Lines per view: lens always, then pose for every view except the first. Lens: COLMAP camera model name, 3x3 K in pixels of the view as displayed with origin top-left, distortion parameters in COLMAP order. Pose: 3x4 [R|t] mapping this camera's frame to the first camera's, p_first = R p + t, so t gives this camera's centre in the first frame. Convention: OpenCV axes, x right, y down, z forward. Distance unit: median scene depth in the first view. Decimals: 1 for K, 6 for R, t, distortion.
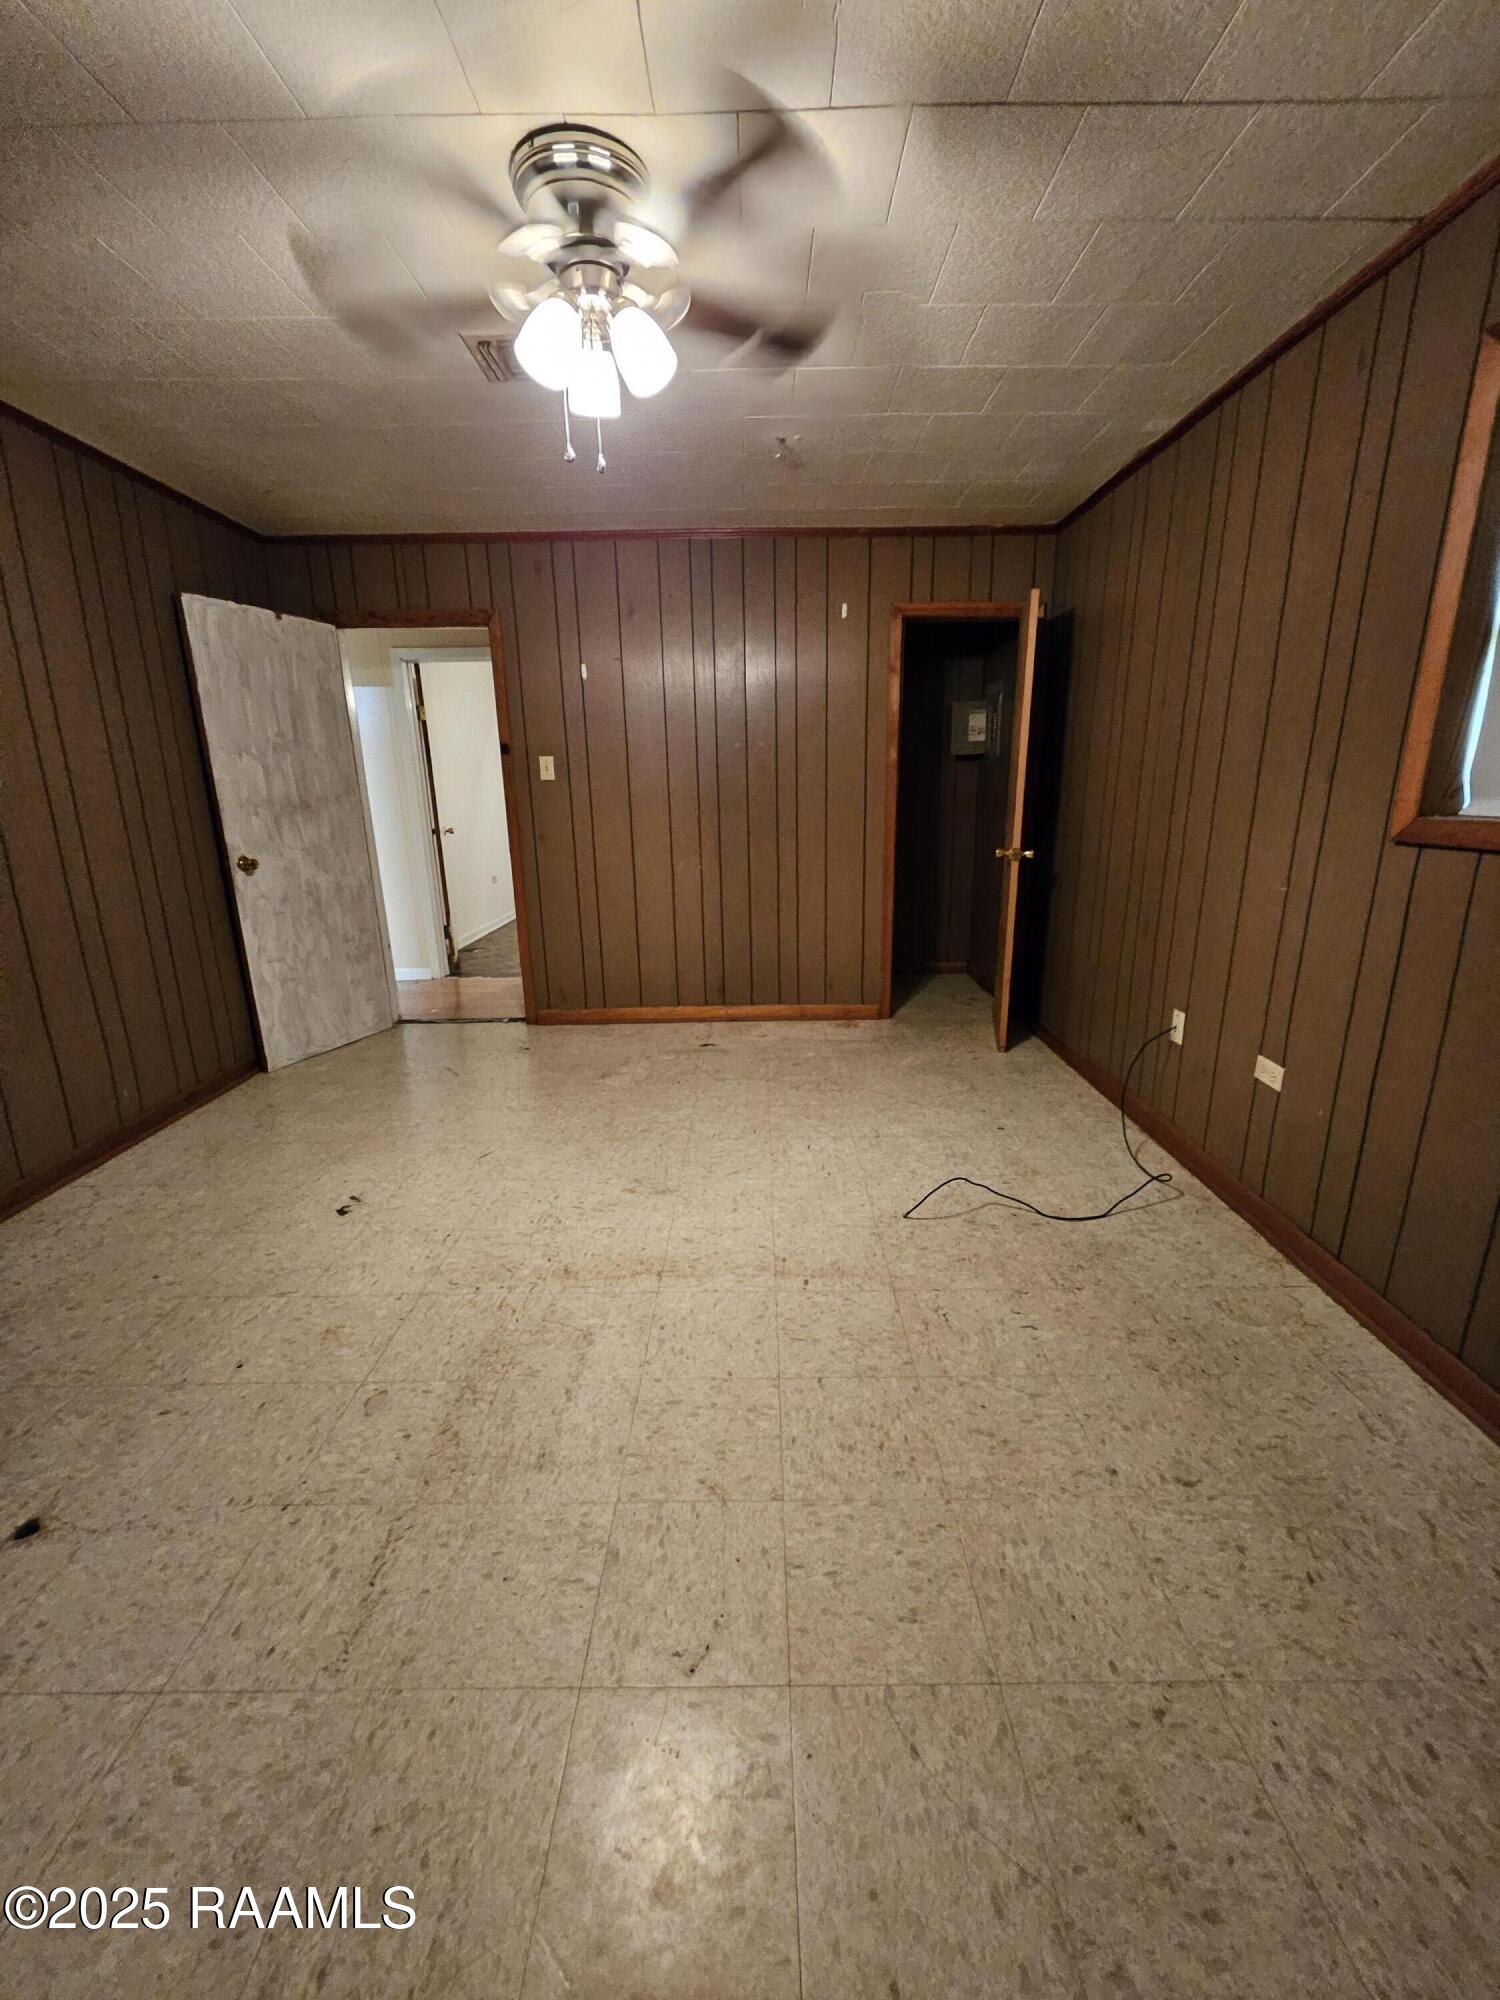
lens RADIAL K [[787.6, 0, 759.3], [0, 787.6, 996.2], [0, 0, 1]] dist [0.002128, -0.002455]
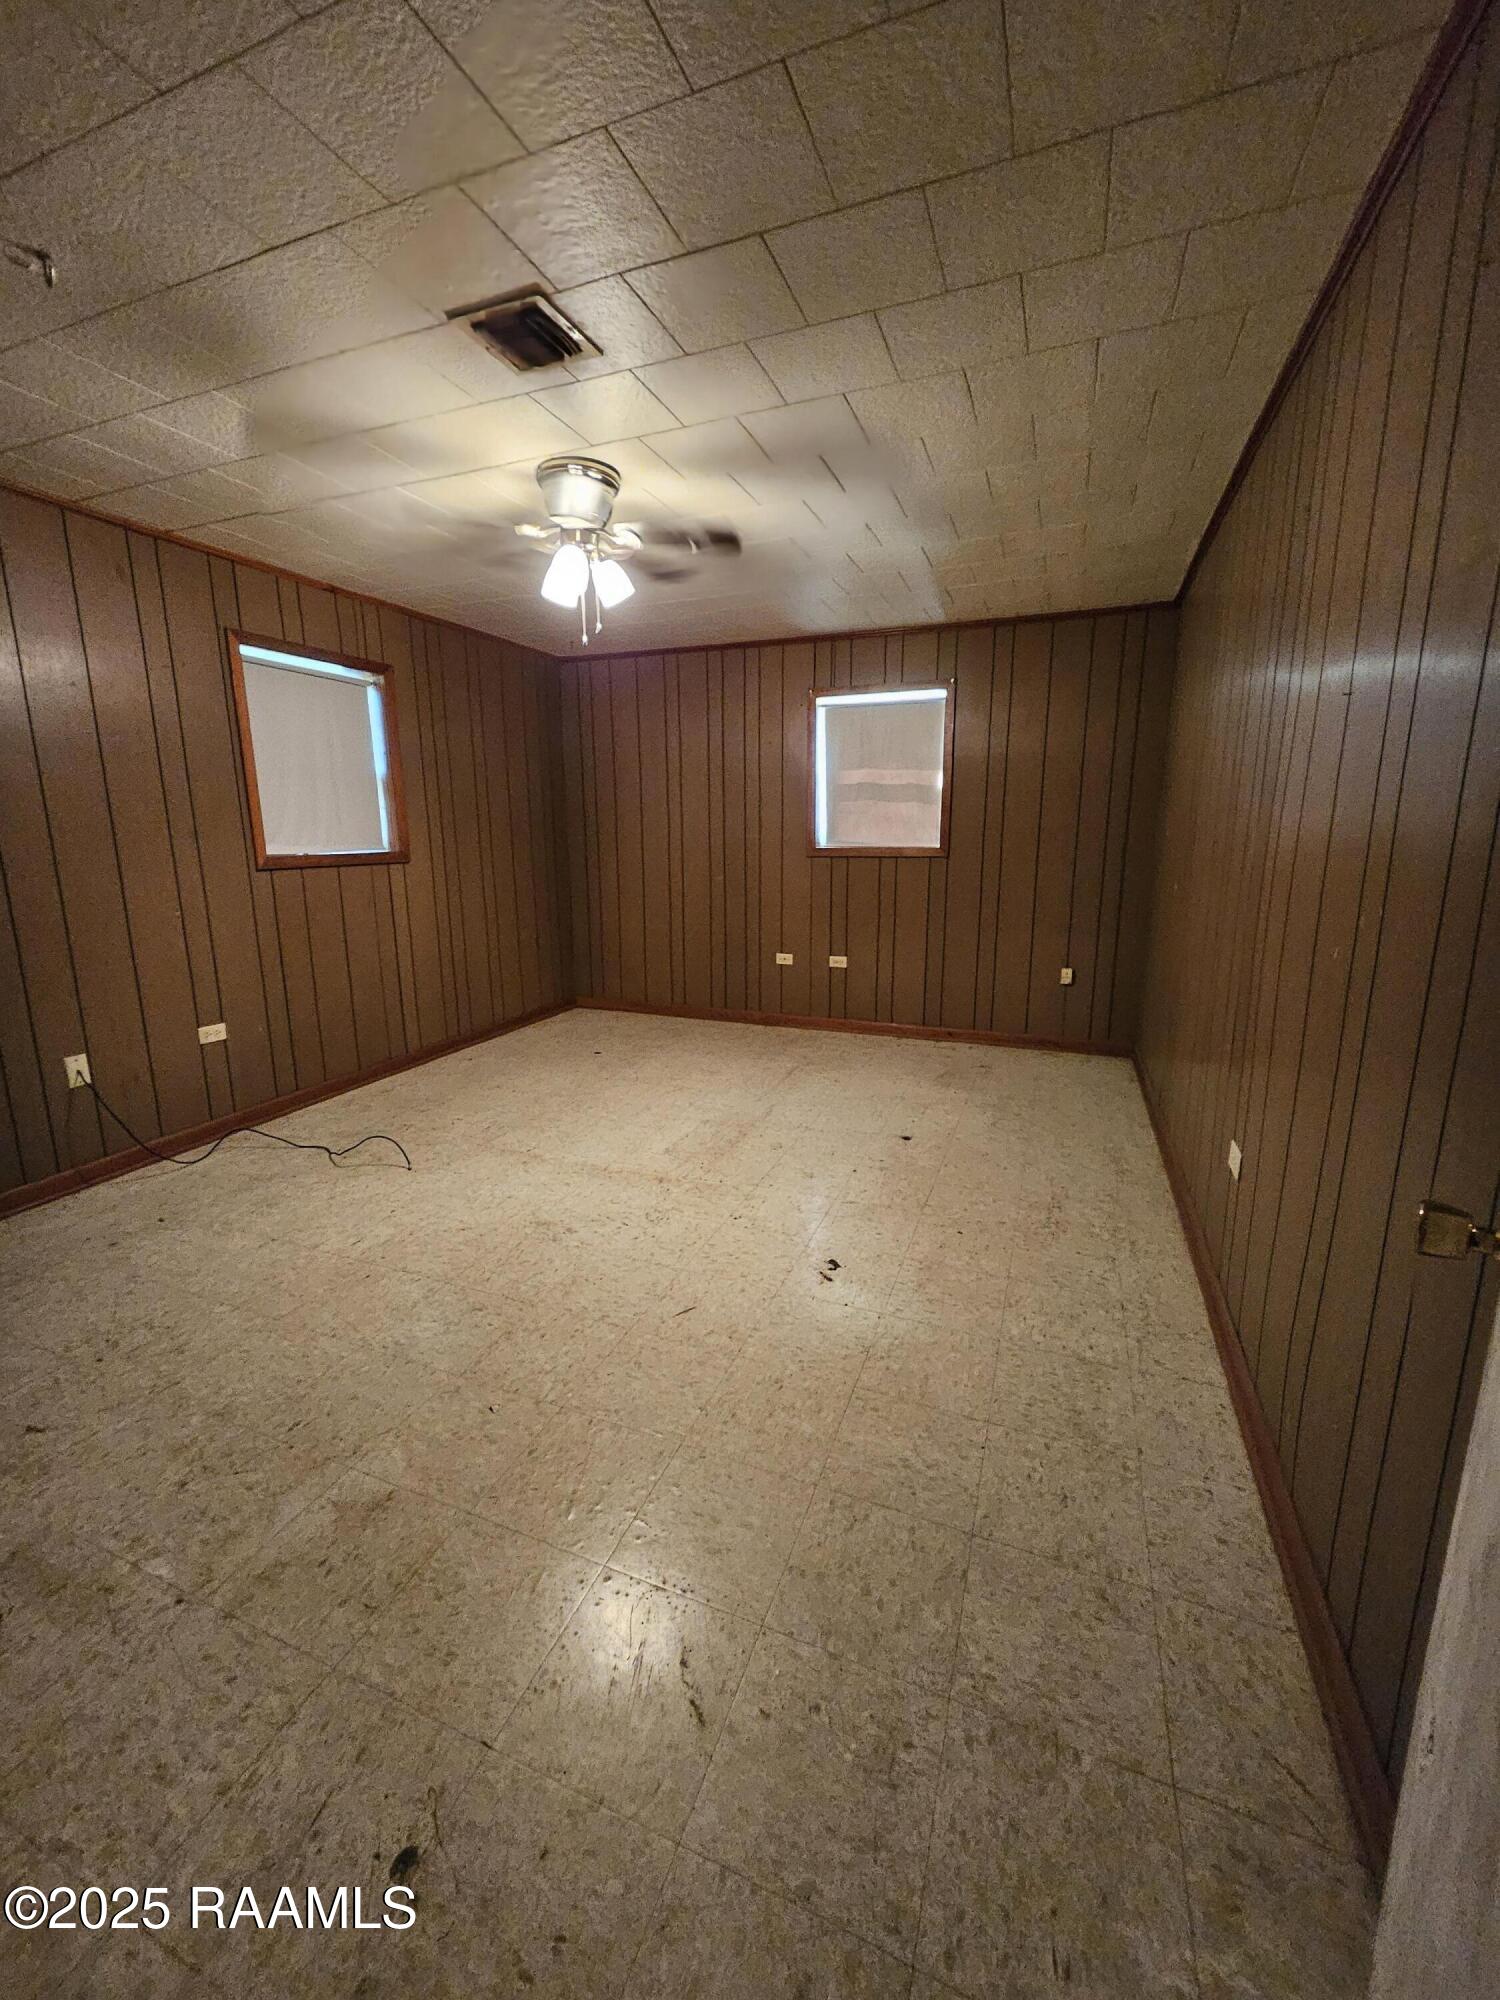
lens RADIAL K [[787.6, 0, 760.6], [0, 787.6, 992.0], [0, 0, 1]] dist [0.002128, -0.002455]
pose [[-0.932246, -0.063081, 0.356284, -0.525198], [0.101980, 0.898957, 0.426001, -0.313486], [-0.347157, 0.433472, -0.831616, 1.158491]]
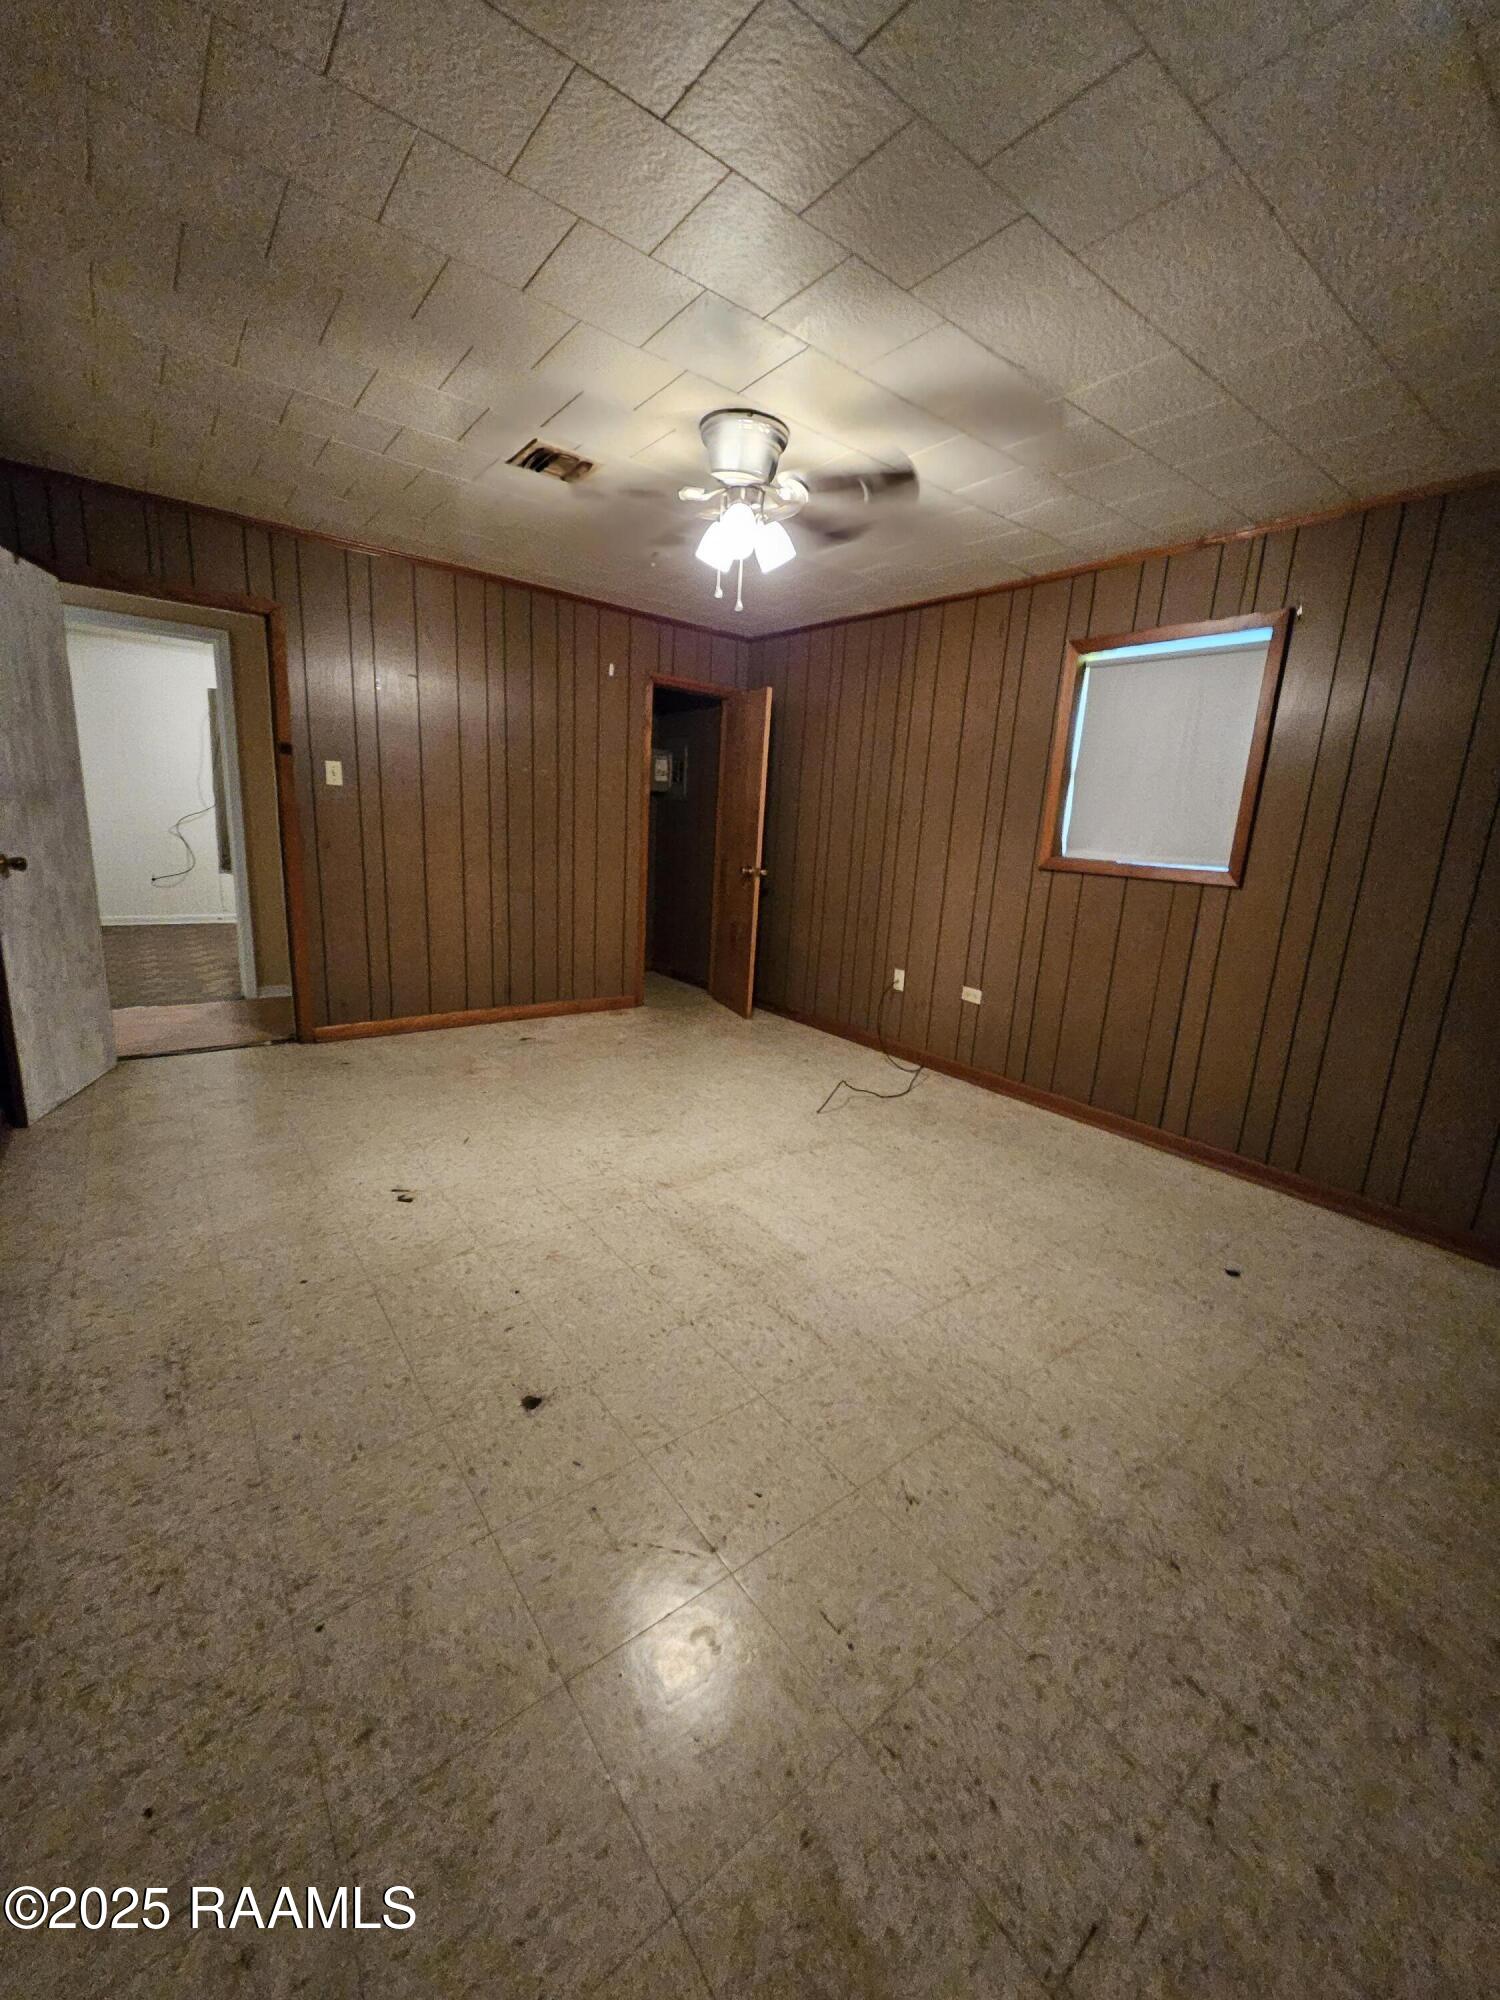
lens RADIAL K [[787.6, 0, 765.3], [0, 787.6, 1002.7], [0, 0, 1]] dist [0.002128, -0.002455]
pose [[0.786005, -0.080435, 0.612966, -0.525285], [0.090538, 0.995786, 0.014572, 0.028021], [-0.611555, 0.044043, 0.789975, -0.085878]]
